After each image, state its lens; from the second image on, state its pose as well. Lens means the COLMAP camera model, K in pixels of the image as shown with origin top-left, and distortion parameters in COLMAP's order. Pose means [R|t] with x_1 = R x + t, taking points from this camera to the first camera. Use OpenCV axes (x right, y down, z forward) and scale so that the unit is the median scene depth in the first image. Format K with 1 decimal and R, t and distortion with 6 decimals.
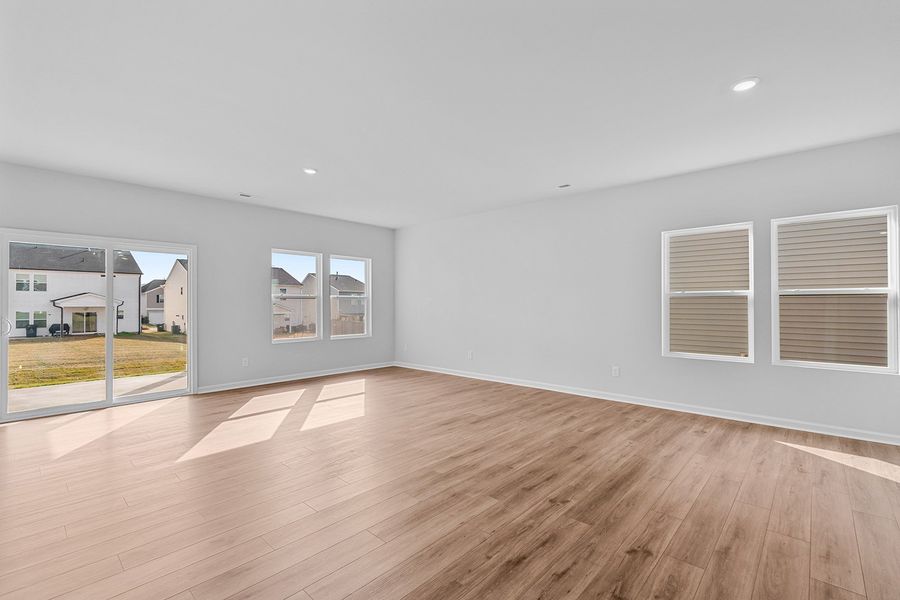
lens RADIAL K [[399.7, 0, 450.0], [0, 399.7, 300.0], [0, 0, 1]] dist [-0.003825, -0.000467]
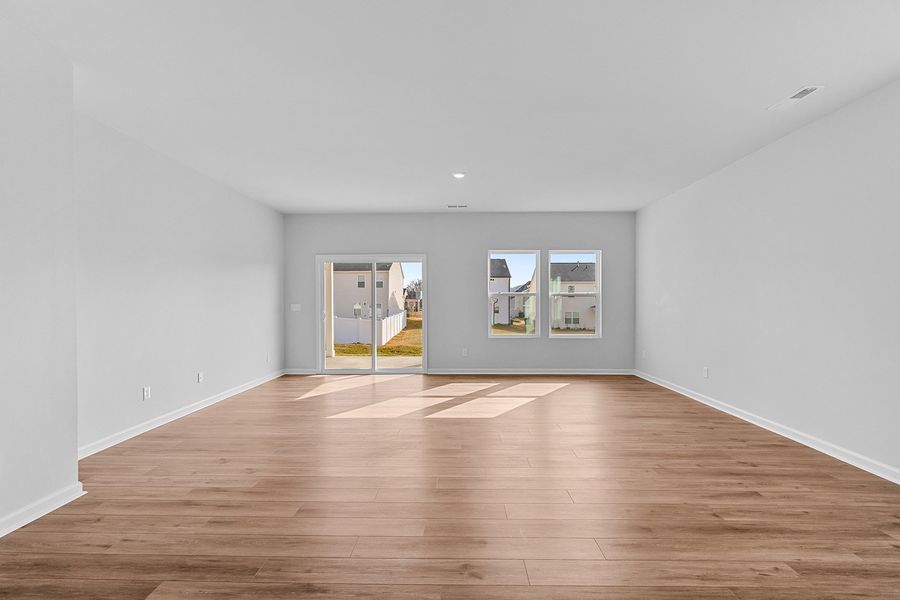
lens RADIAL K [[405.8, 0, 449.8], [0, 405.8, 303.4], [0, 0, 1]] dist [-0.002419, 0.000013]
pose [[0.662701, 0.001920, -0.748882, 0.353933], [0.009377, 0.999897, 0.010861, 0.002697], [0.748826, -0.014220, 0.662614, 0.214889]]
